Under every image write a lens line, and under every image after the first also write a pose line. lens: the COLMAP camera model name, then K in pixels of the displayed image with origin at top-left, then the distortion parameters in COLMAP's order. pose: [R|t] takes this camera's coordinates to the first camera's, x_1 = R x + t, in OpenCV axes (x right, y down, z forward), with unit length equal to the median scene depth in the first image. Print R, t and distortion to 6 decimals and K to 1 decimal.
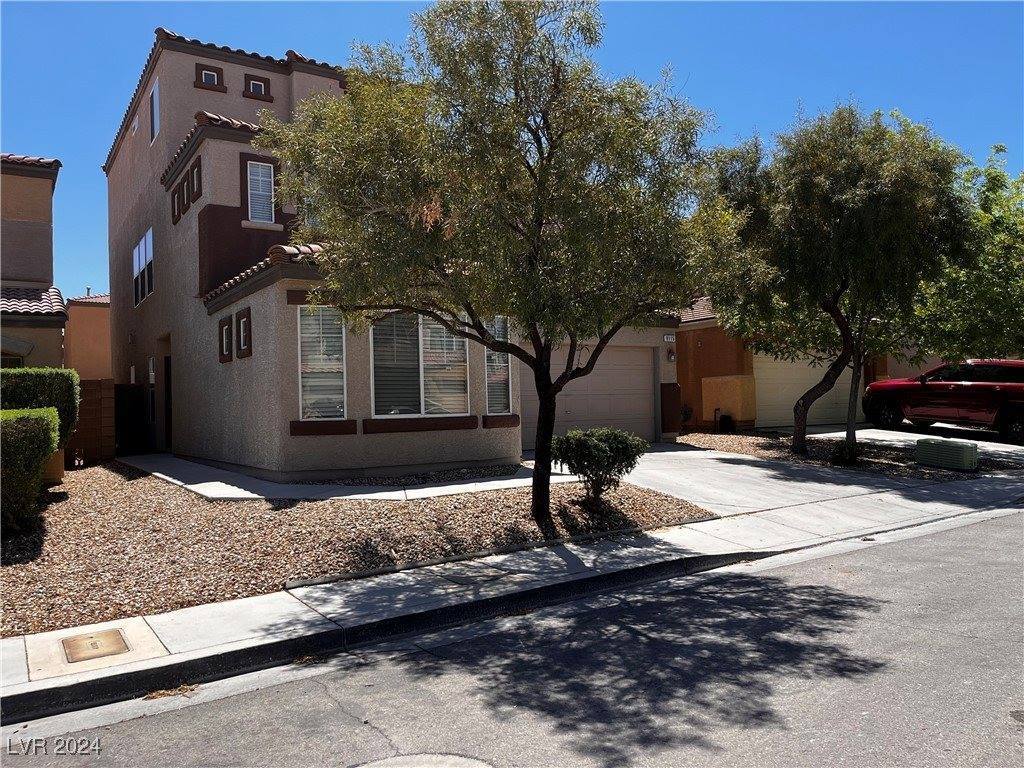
lens RADIAL K [[796.7, 0, 512.0], [0, 796.7, 384.0], [0, 0, 1]] dist [0.012740, 0.001761]
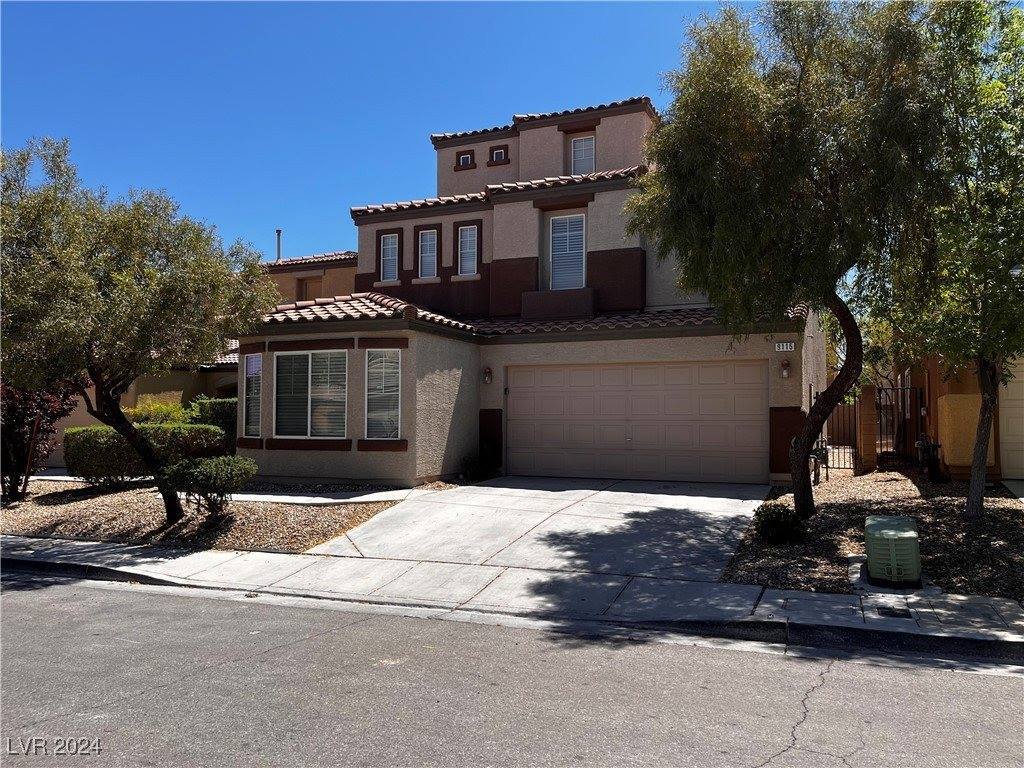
lens RADIAL K [[796.7, 0, 512.0], [0, 796.7, 384.0], [0, 0, 1]] dist [0.012740, 0.001761]
pose [[0.537813, -0.024822, -0.842699, 0.722105], [0.005952, 0.999653, -0.025646, -0.005250], [0.843043, 0.008777, 0.537774, 0.418946]]
